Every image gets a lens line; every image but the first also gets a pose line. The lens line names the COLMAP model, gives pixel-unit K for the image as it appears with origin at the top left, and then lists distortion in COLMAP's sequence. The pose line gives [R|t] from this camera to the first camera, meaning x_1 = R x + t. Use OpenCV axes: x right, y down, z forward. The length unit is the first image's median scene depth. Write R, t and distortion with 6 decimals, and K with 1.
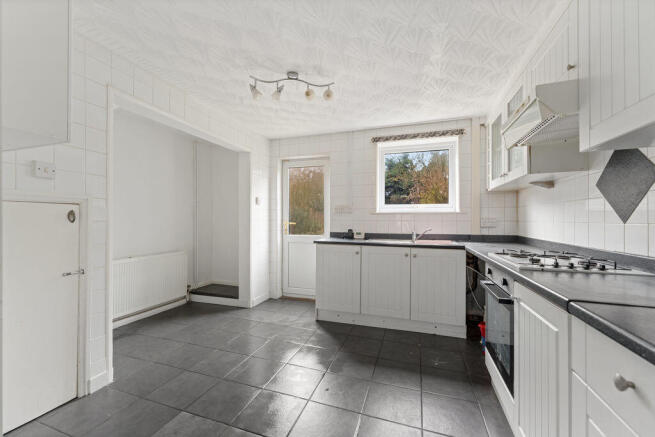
lens RADIAL K [[265.8, 0, 325.7], [0, 265.8, 220.1], [0, 0, 1]] dist [0.001647, 0.000157]
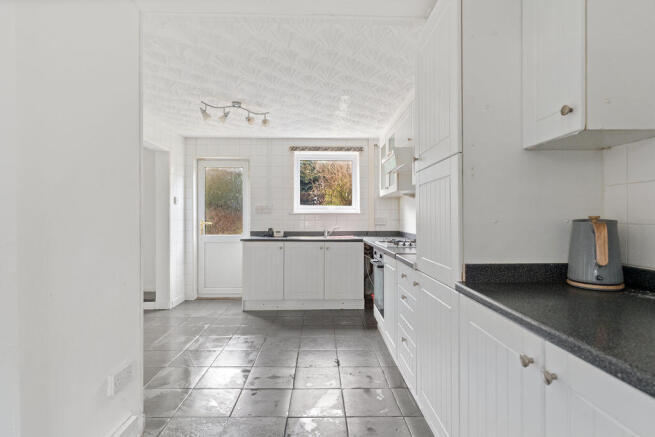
lens RADIAL K [[336.6, 0, 327.5], [0, 336.6, 218.5], [0, 0, 1]] dist [0.002890, -0.000173]
pose [[0.937758, -0.003556, 0.347271, -0.189346], [0.003421, 0.999994, 0.001004, -0.006723], [-0.347272, 0.000246, 0.937764, -0.429346]]
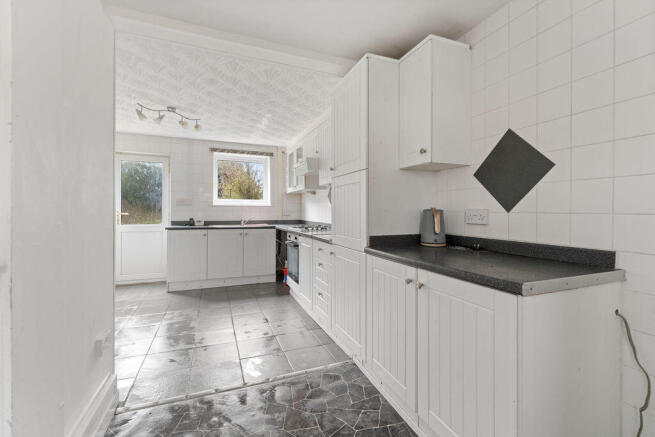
lens RADIAL K [[286.9, 0, 328.3], [0, 286.9, 211.9], [0, 0, 1]] dist [-0.000246, -0.000030]
pose [[0.755197, -0.001856, 0.655495, -0.342283], [-0.001283, 0.999990, 0.004309, -0.001314], [-0.655496, -0.004095, 0.755187, -0.489698]]
